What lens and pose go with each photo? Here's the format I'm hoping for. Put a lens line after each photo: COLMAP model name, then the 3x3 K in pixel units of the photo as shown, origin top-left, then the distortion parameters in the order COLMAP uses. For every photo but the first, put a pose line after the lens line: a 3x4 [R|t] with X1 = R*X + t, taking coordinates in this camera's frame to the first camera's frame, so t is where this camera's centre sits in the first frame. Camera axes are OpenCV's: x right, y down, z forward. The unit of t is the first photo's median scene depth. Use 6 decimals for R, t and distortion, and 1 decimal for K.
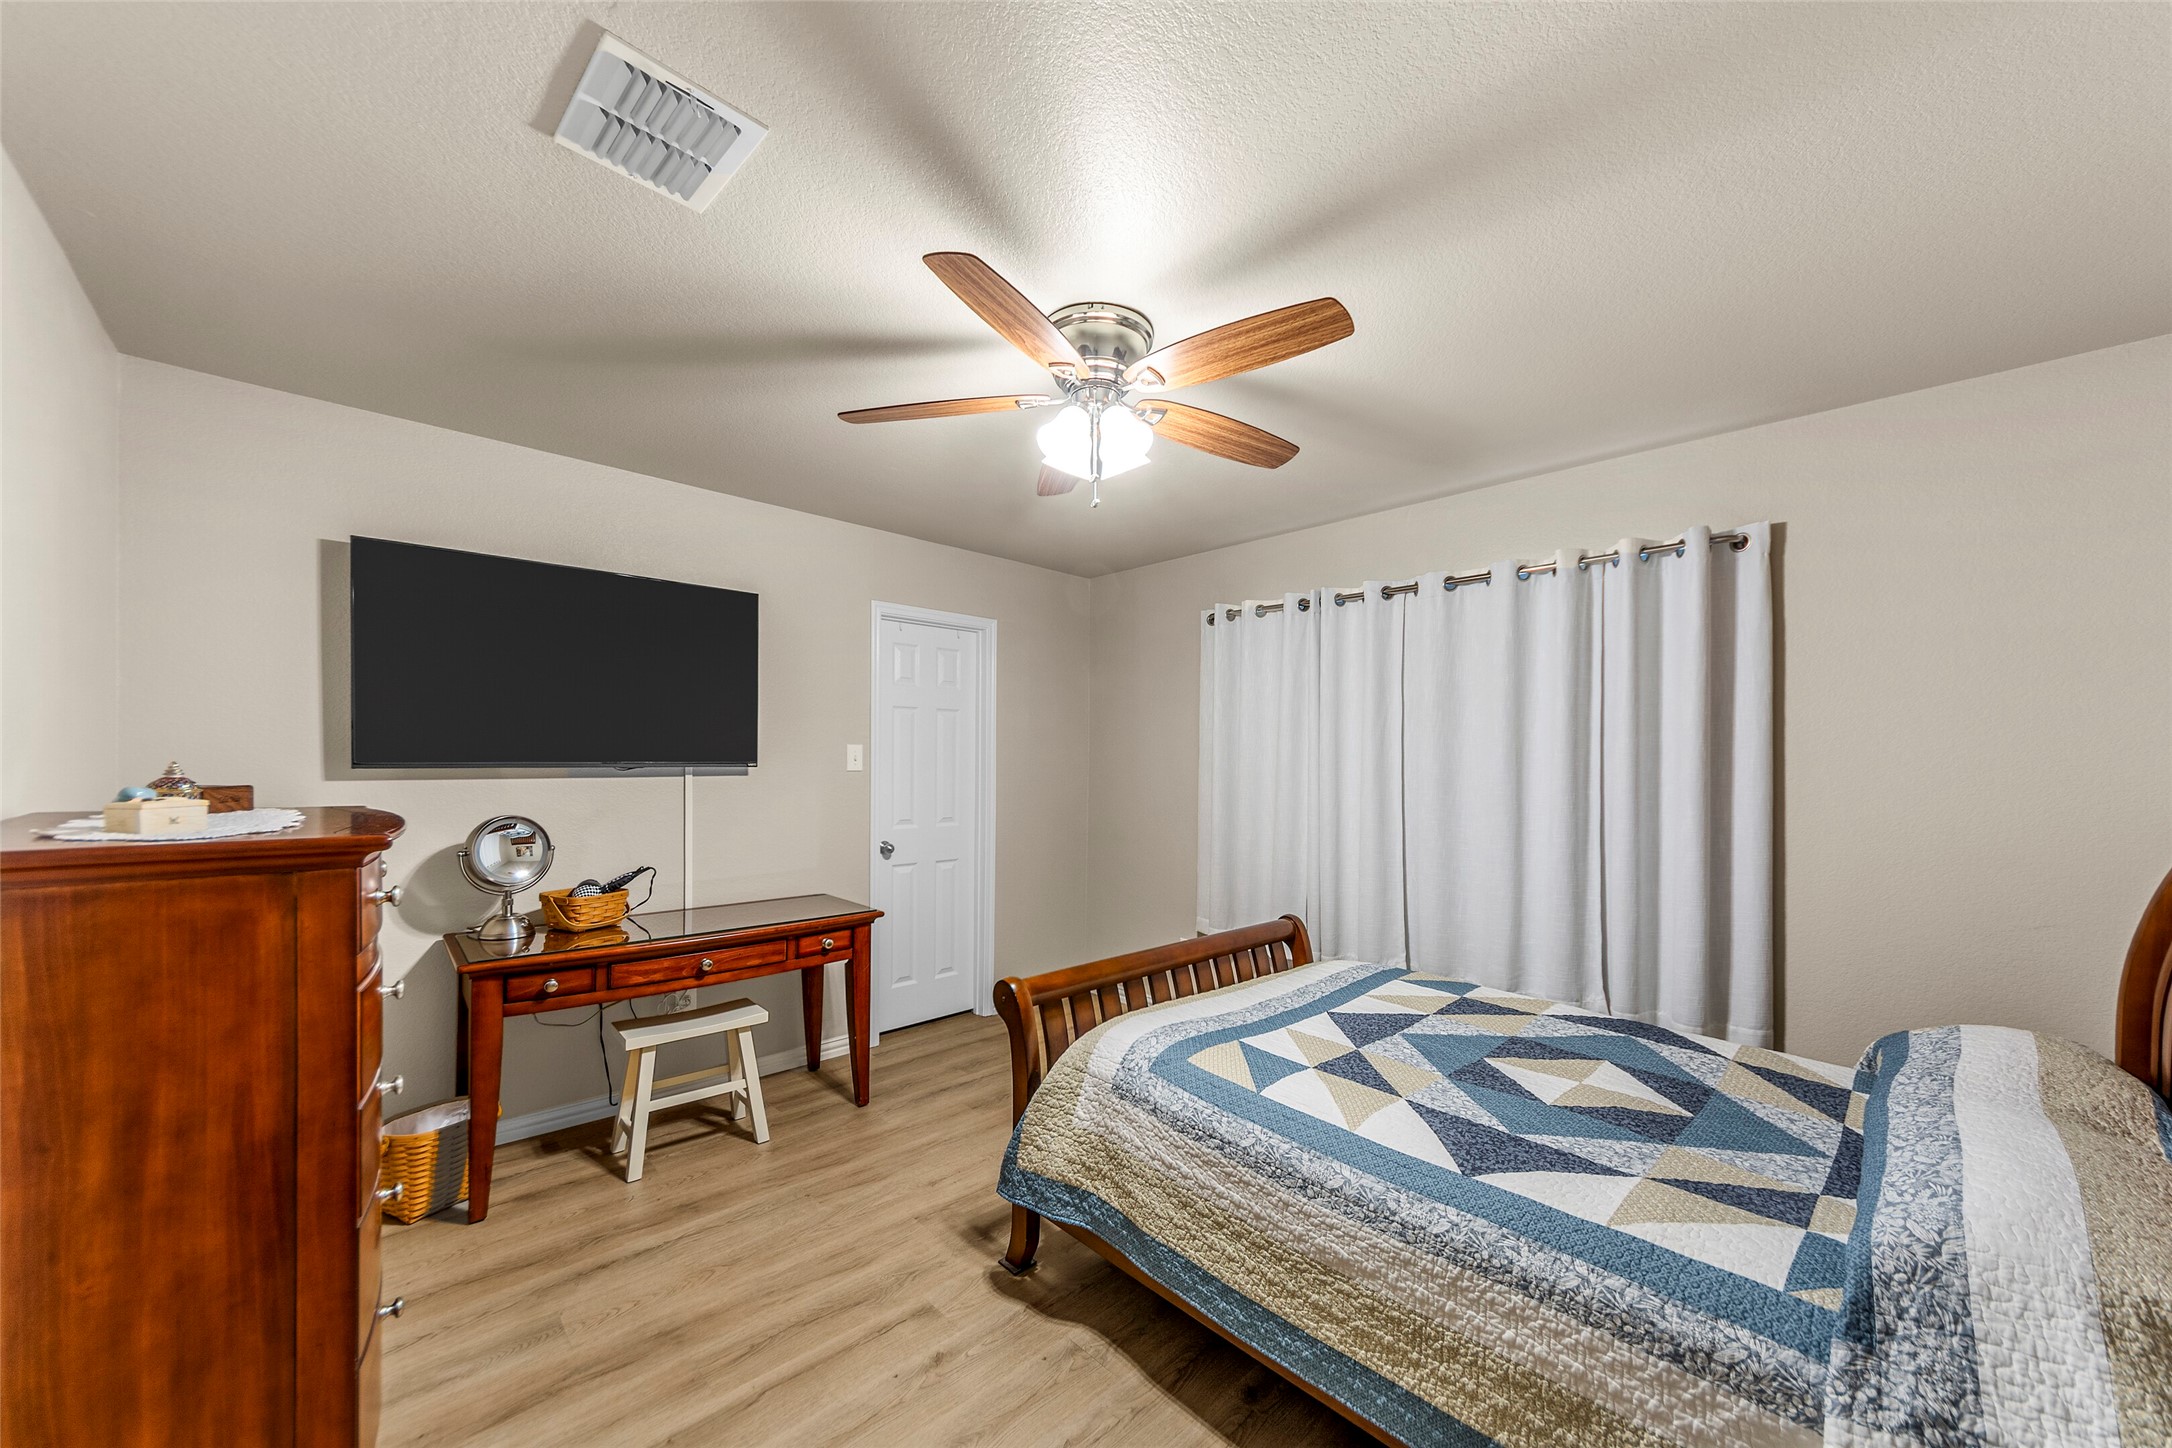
lens RADIAL K [[782.1, 0, 1091.8], [0, 782.1, 751.9], [0, 0, 1]] dist [0.001028, -0.000025]
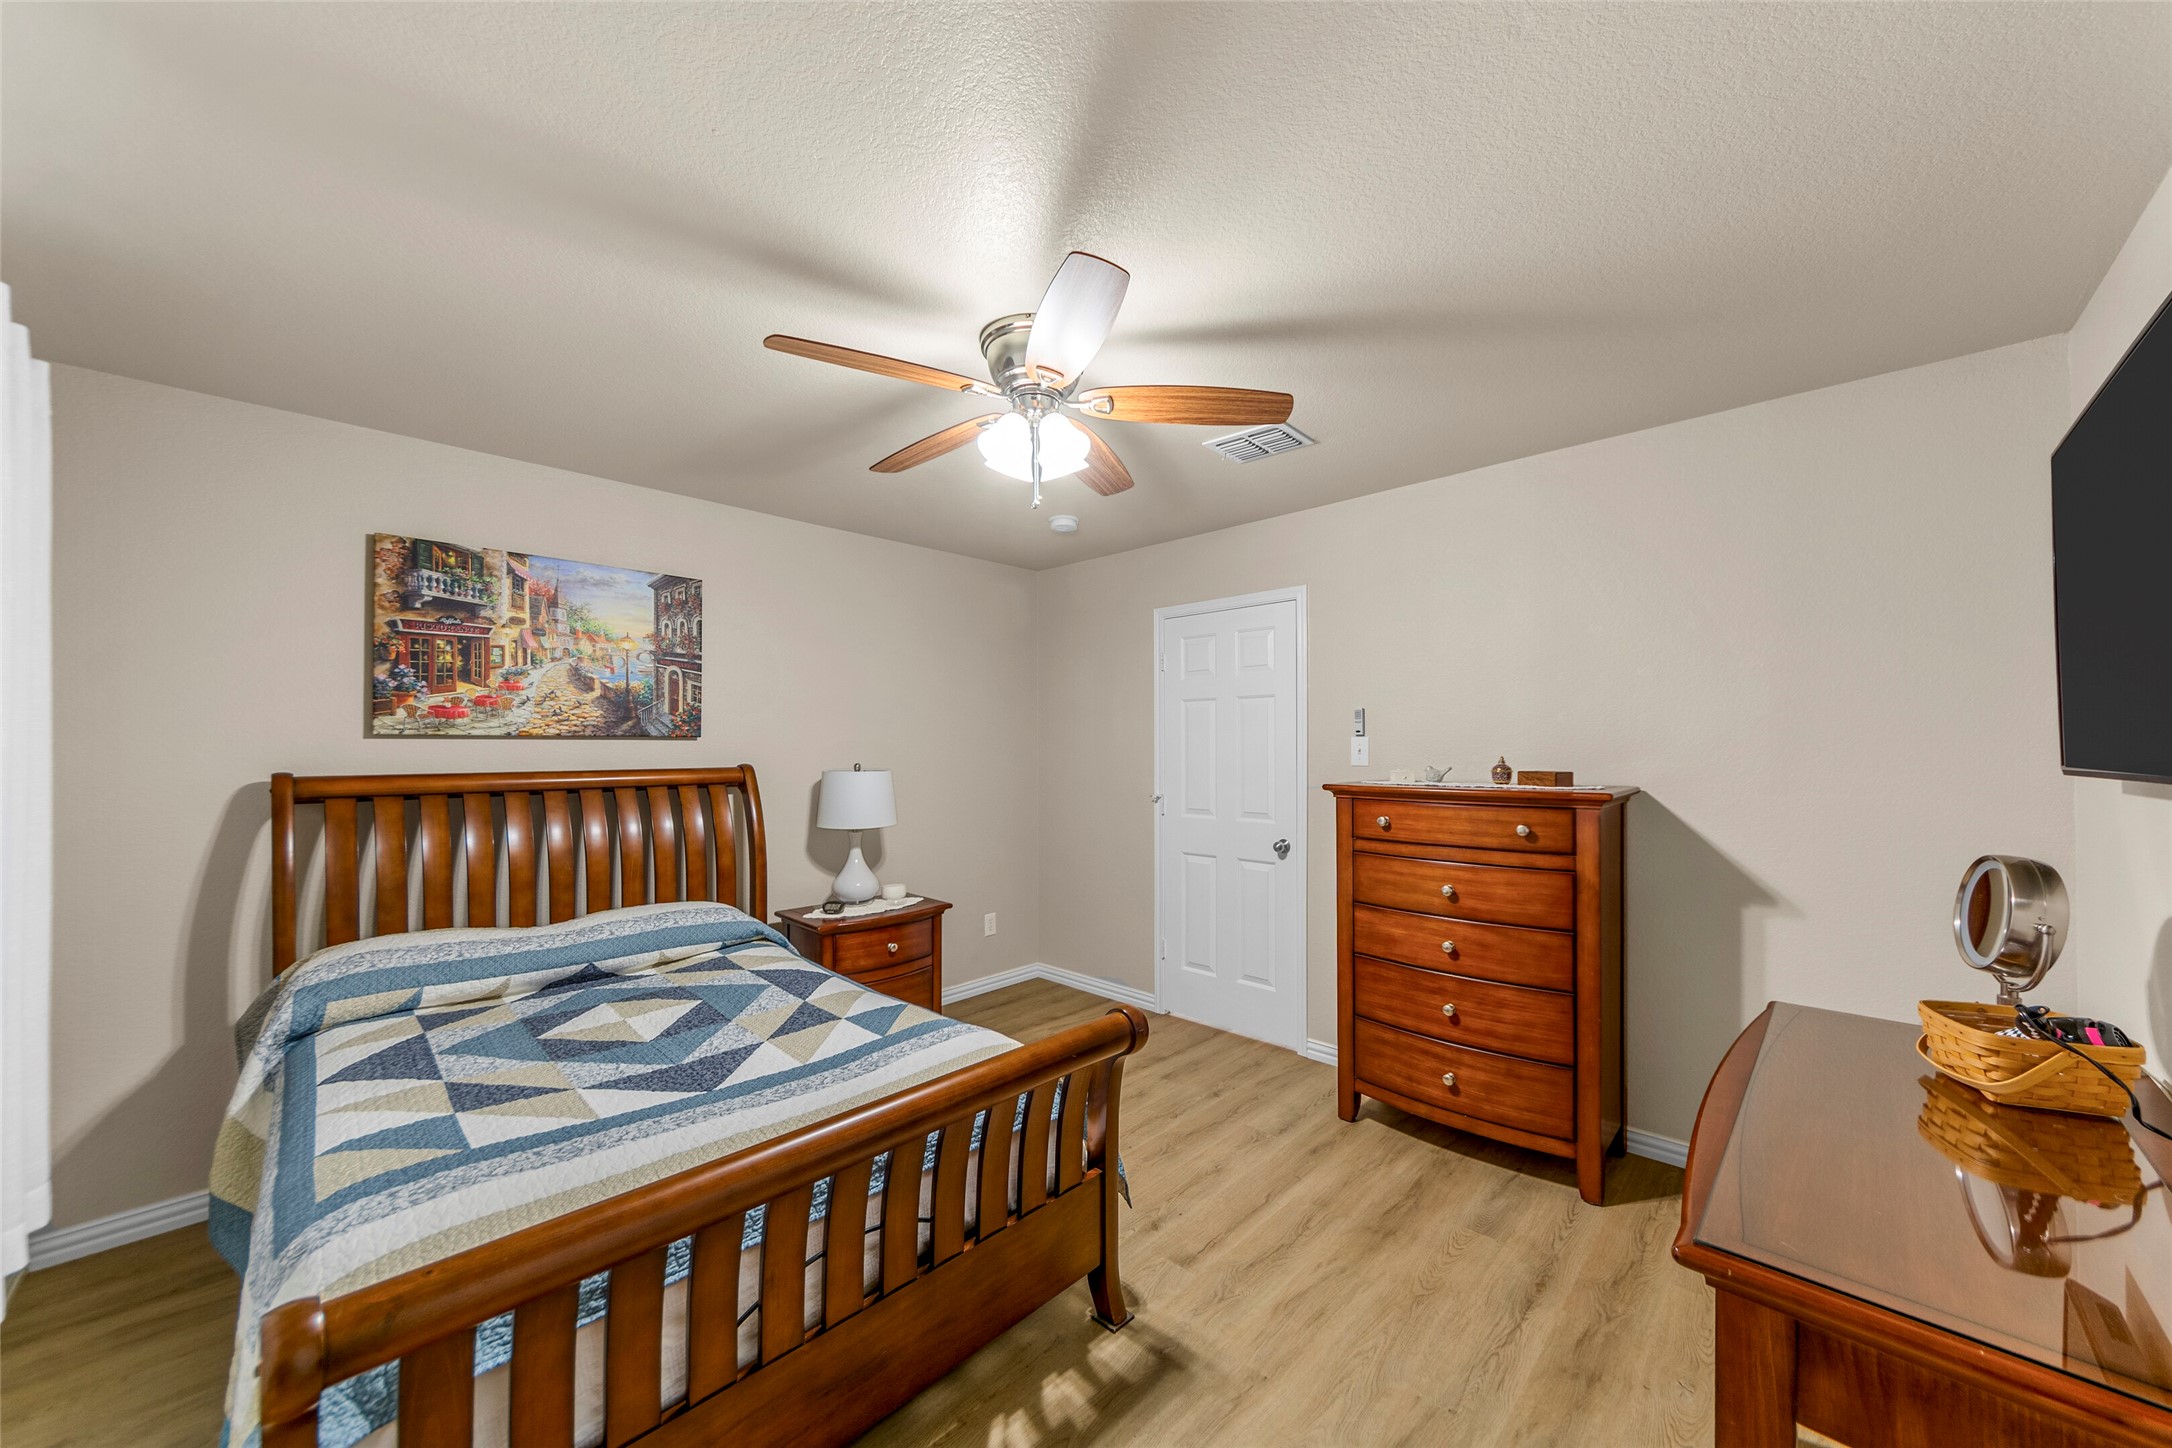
lens RADIAL K [[782.1, 0, 1091.8], [0, 782.1, 751.9], [0, 0, 1]] dist [0.001028, -0.000025]
pose [[-0.998819, -0.008328, -0.047858, -0.025084], [-0.008127, 0.999957, -0.004409, 0.013296], [0.047893, -0.004015, -0.998844, 2.039534]]
